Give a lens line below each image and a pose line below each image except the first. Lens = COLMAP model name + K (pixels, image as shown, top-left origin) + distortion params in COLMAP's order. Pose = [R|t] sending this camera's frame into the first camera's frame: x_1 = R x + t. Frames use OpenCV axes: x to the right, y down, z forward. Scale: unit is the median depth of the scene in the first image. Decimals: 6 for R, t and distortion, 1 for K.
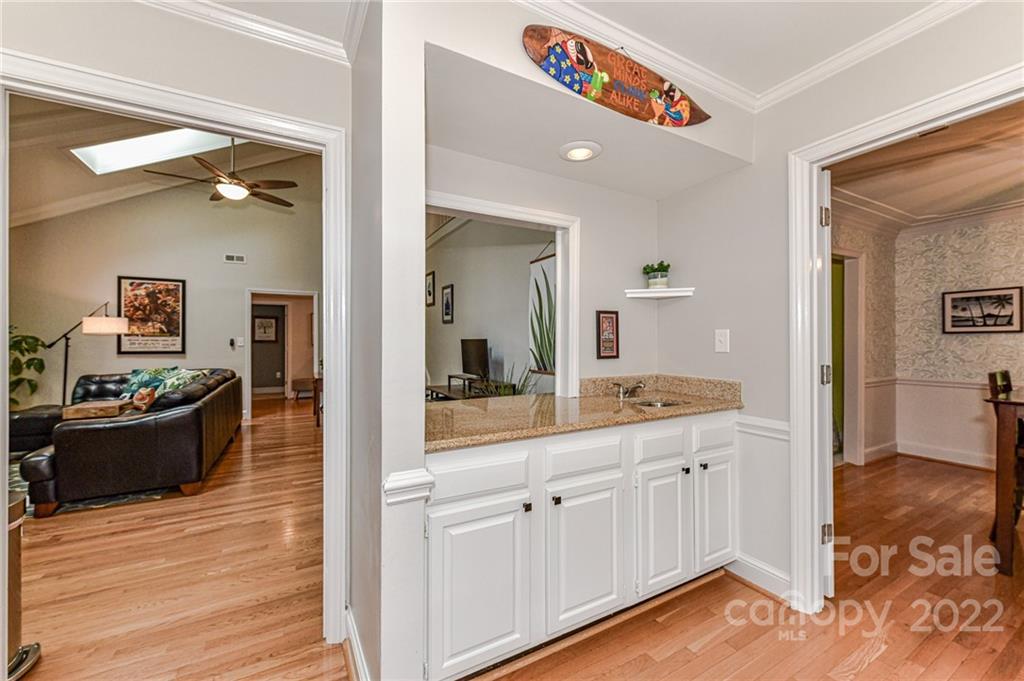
lens RADIAL K [[403.0, 0, 509.7], [0, 403.0, 339.0], [0, 0, 1]] dist [0.004417, -0.002621]
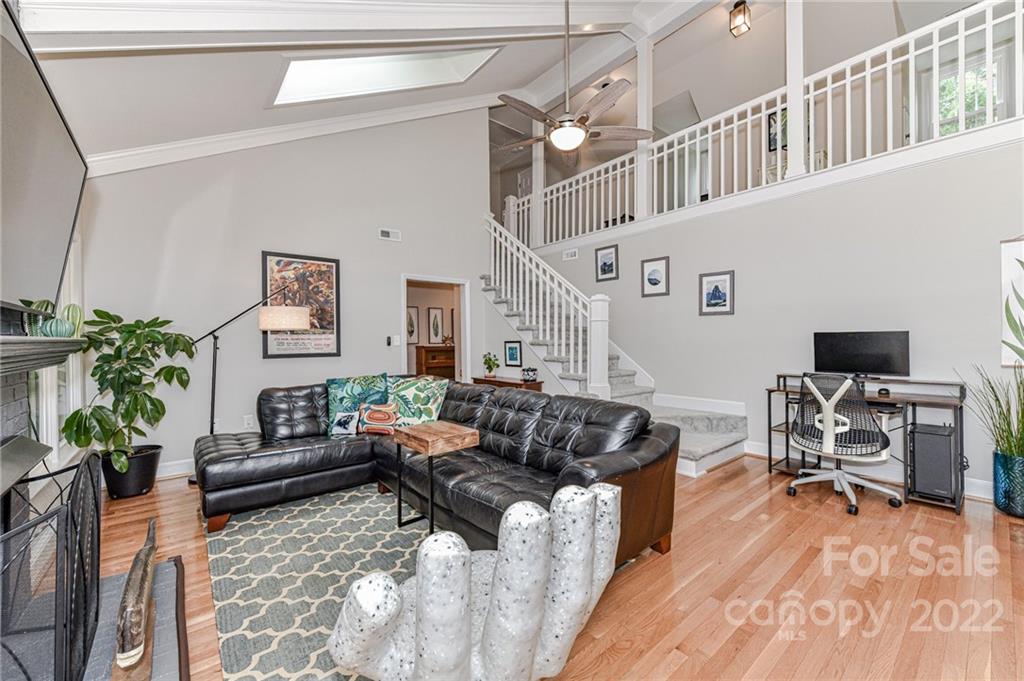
lens RADIAL K [[403.0, 0, 505.6], [0, 403.0, 338.5], [0, 0, 1]] dist [0.004417, -0.002621]
pose [[0.987350, -0.005266, 0.158469, -0.636496], [0.004344, 0.999972, 0.006166, -0.000675], [-0.158497, -0.005400, 0.987345, 0.204989]]
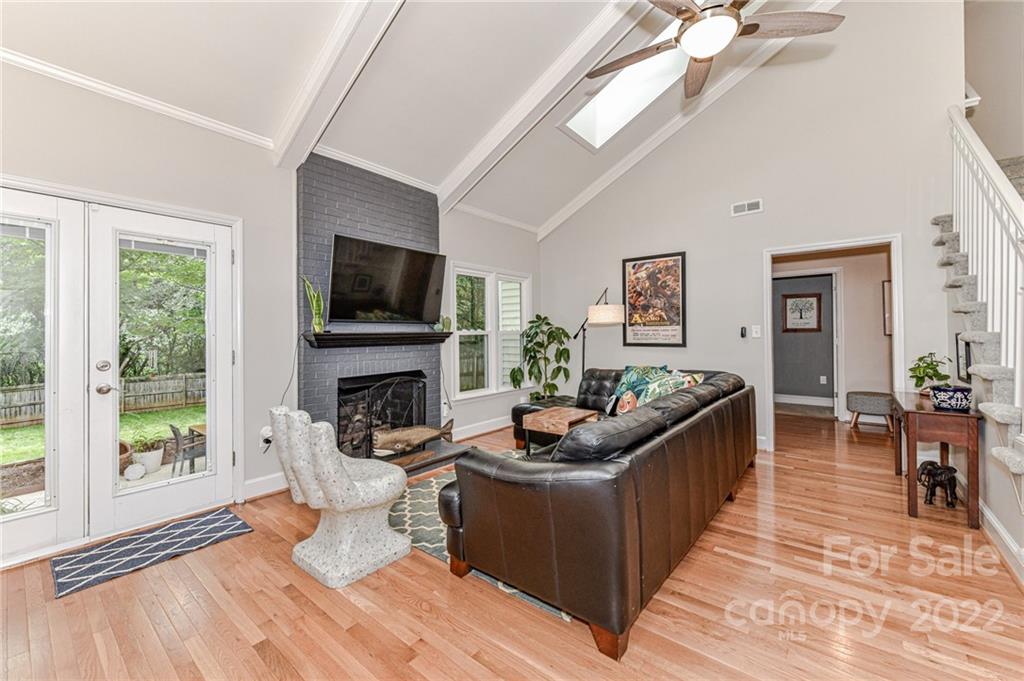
lens RADIAL K [[403.0, 0, 507.3], [0, 403.0, 332.5], [0, 0, 1]] dist [0.004417, -0.002621]
pose [[0.367291, -0.003657, -0.930099, -0.220440], [0.015720, 0.999874, 0.002276, 0.001204], [0.929973, -0.015457, 0.367302, 0.413880]]
